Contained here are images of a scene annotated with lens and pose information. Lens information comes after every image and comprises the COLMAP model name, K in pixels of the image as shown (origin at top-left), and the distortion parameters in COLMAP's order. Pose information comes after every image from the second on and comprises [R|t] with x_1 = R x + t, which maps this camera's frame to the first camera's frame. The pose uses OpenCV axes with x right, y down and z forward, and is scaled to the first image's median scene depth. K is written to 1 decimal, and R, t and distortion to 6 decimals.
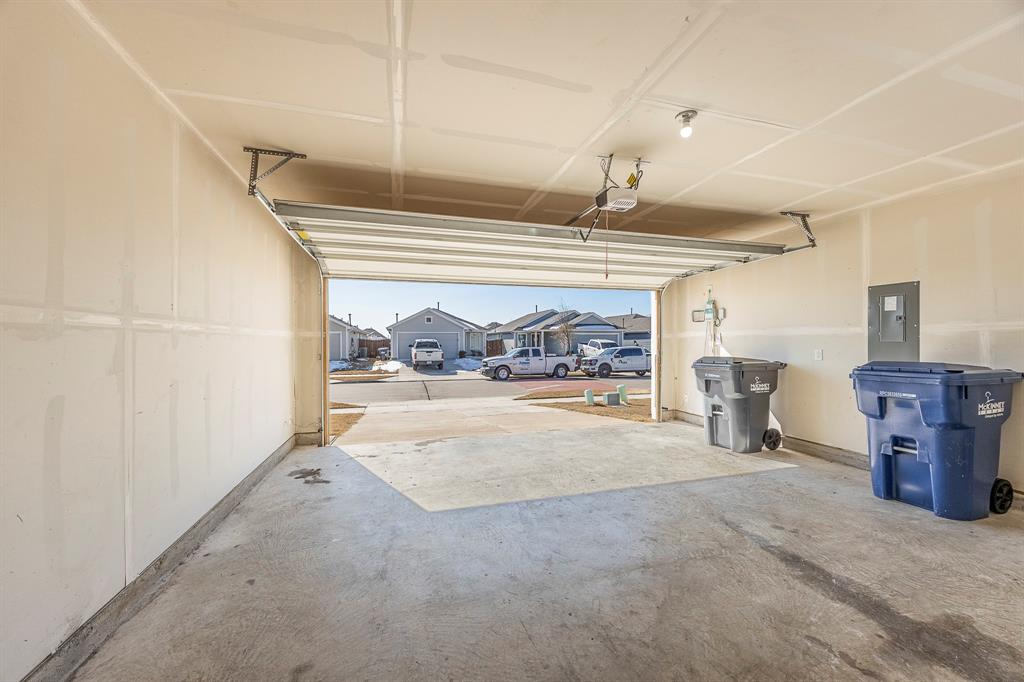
lens RADIAL K [[394.4, 0, 512.7], [0, 394.4, 340.9], [0, 0, 1]] dist [0.000029, -0.000724]
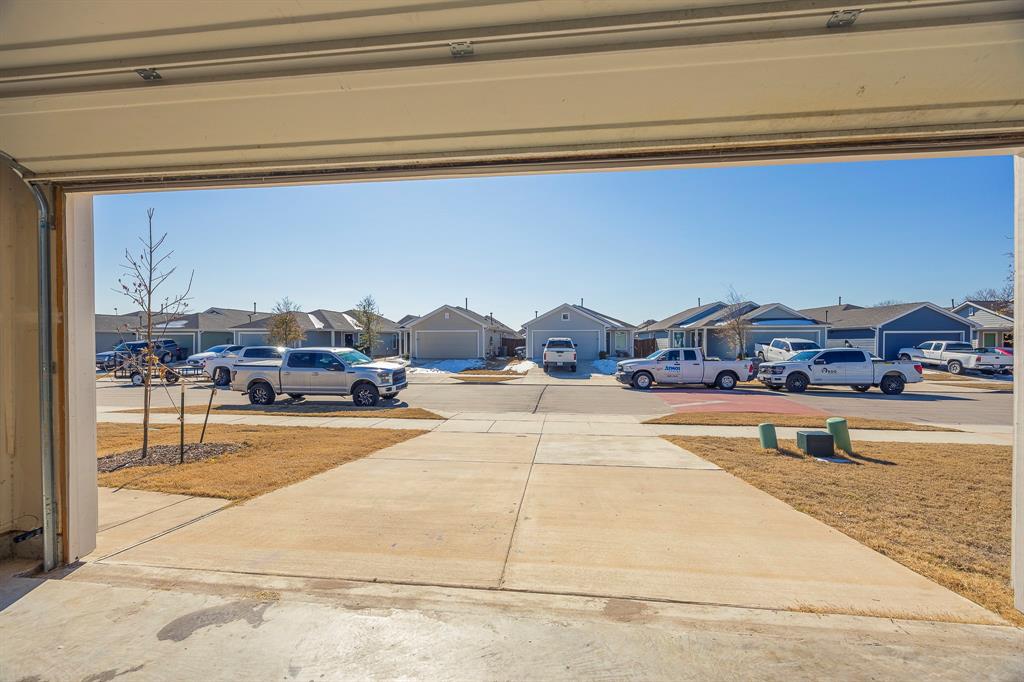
lens RADIAL K [[394.4, 0, 510.4], [0, 394.4, 341.9], [0, 0, 1]] dist [0.000029, -0.000724]
pose [[0.922360, 0.004697, -0.386304, 0.026936], [-0.003178, 0.999985, 0.004571, 0.001498], [0.386319, -0.002989, 0.922360, 0.126555]]
